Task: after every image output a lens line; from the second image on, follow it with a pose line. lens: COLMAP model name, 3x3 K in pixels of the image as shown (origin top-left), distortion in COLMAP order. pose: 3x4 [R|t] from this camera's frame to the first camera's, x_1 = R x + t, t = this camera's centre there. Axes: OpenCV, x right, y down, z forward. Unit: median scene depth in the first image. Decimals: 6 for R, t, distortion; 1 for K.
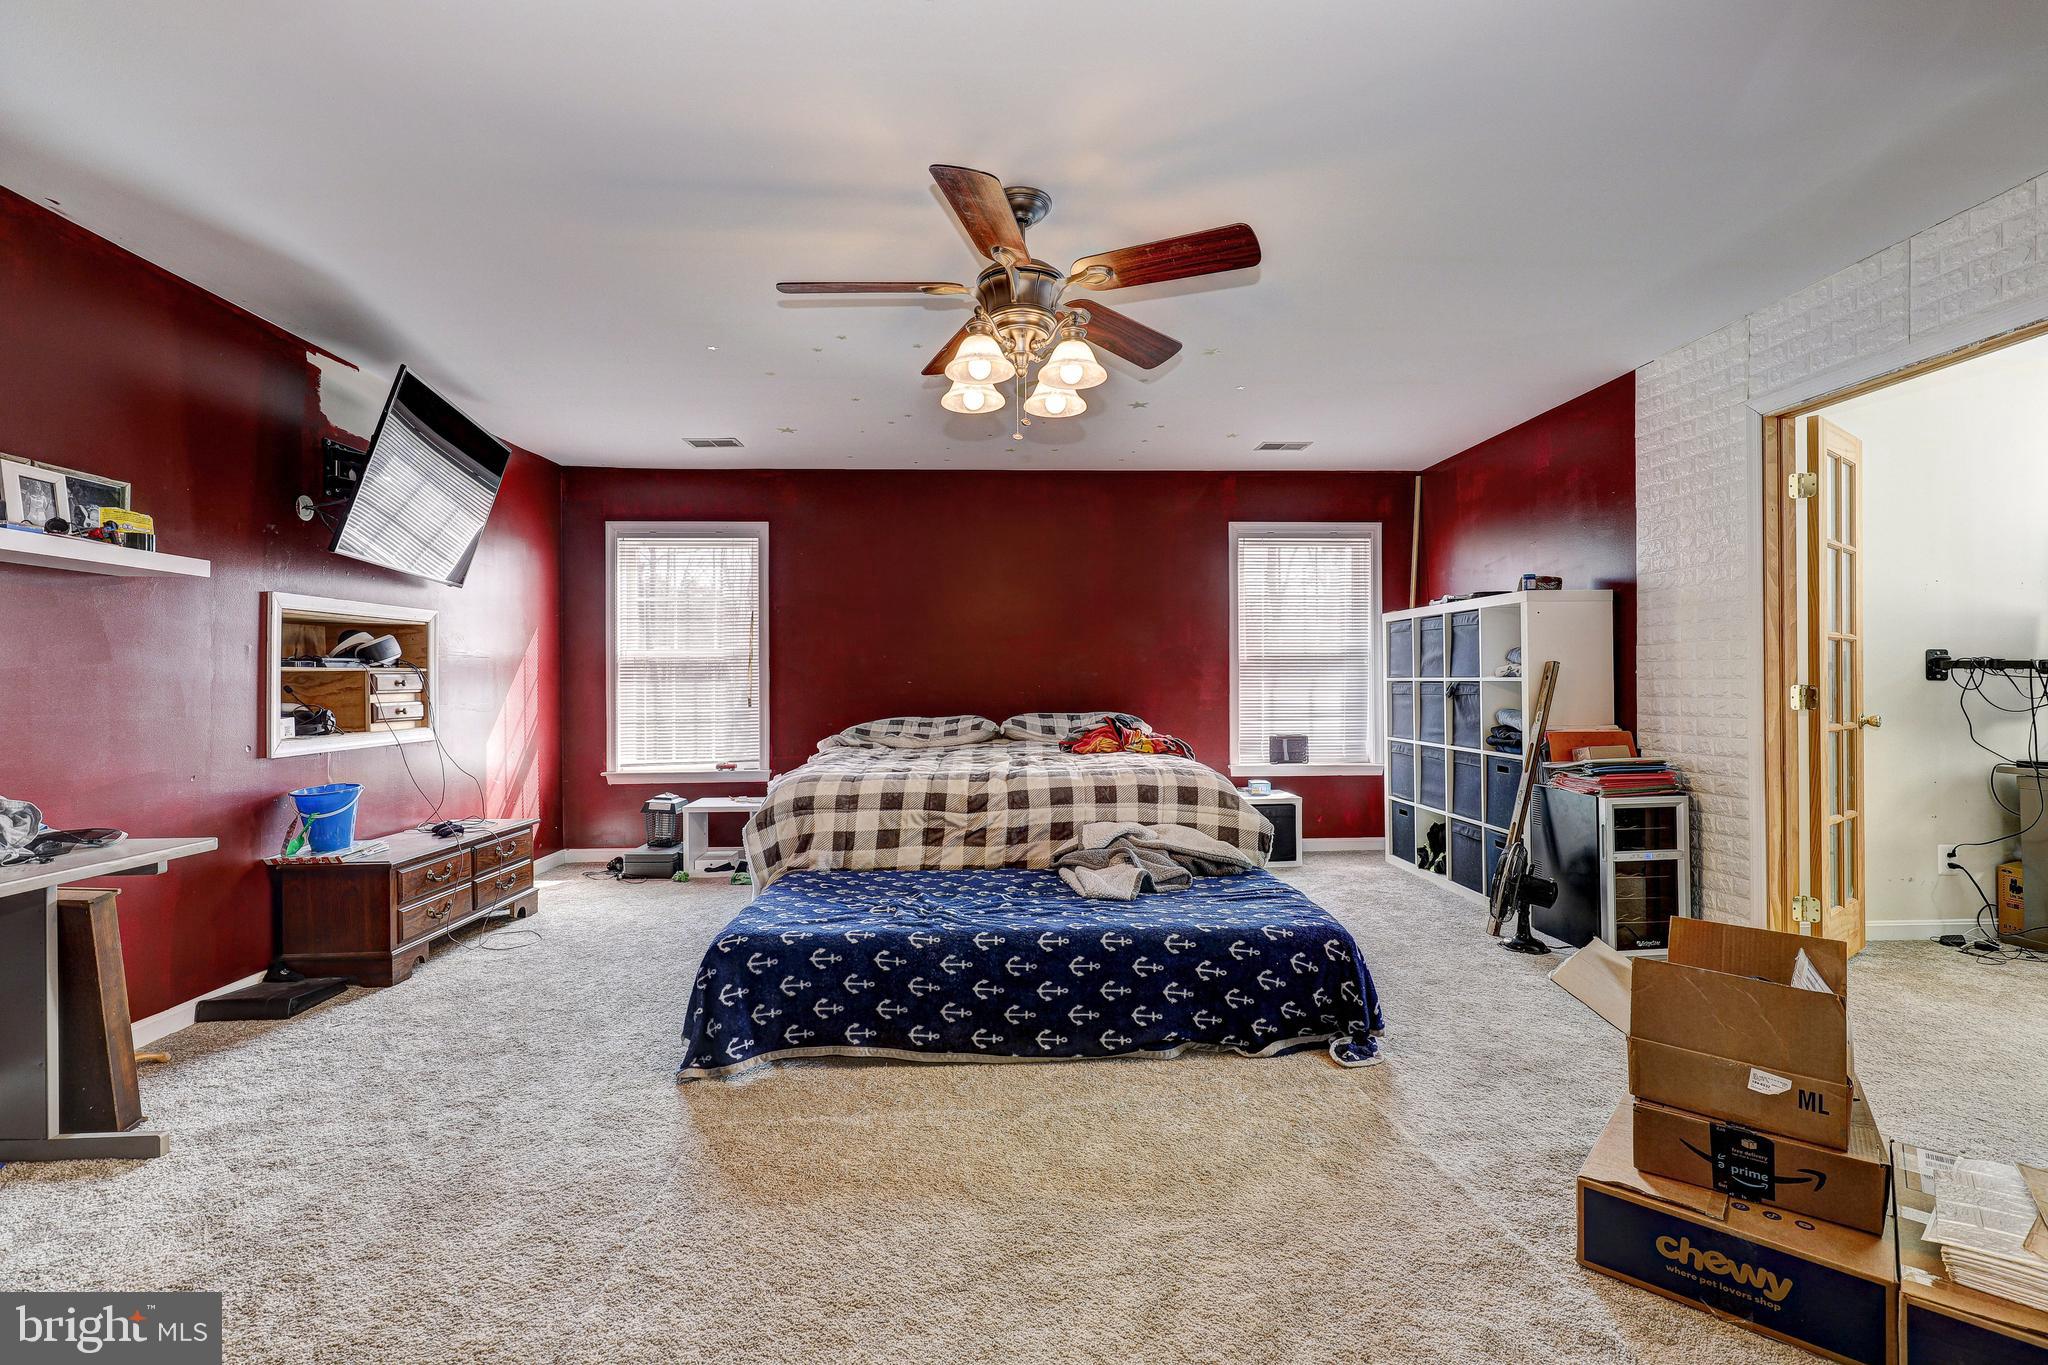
lens RADIAL K [[923.4, 0, 1022.5], [0, 923.4, 680.1], [0, 0, 1]] dist [-0.000222, 0.000277]
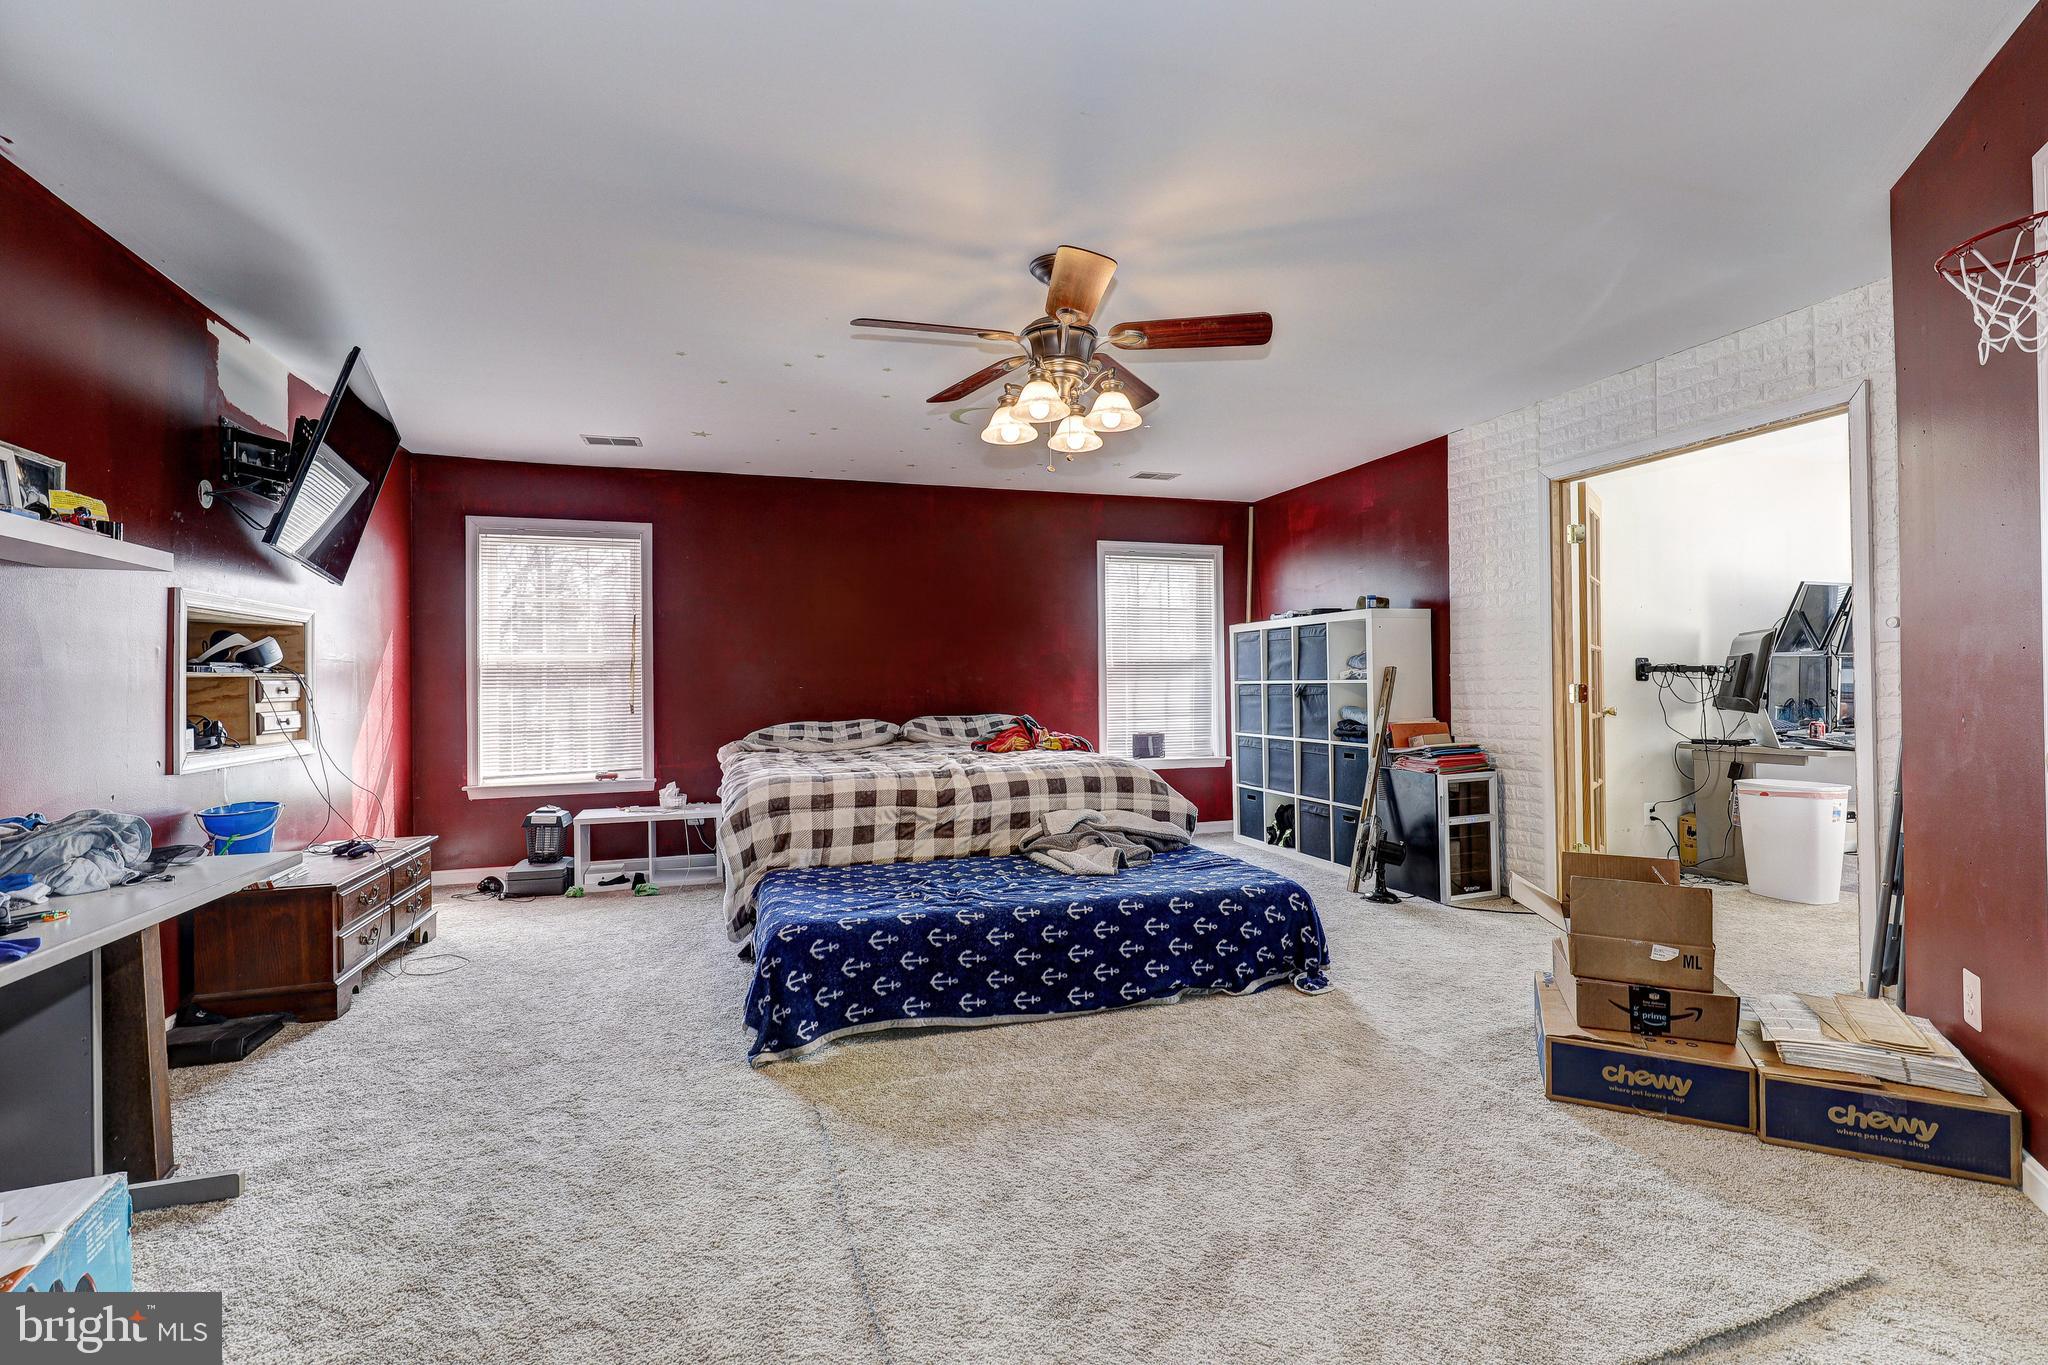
lens RADIAL K [[923.4, 0, 1026.7], [0, 923.4, 680.0], [0, 0, 1]] dist [-0.000222, 0.000277]
pose [[0.965005, -0.003483, 0.262210, -0.235928], [0.005403, 0.999964, -0.006601, 0.003362], [-0.262177, 0.007786, 0.964988, -0.064463]]
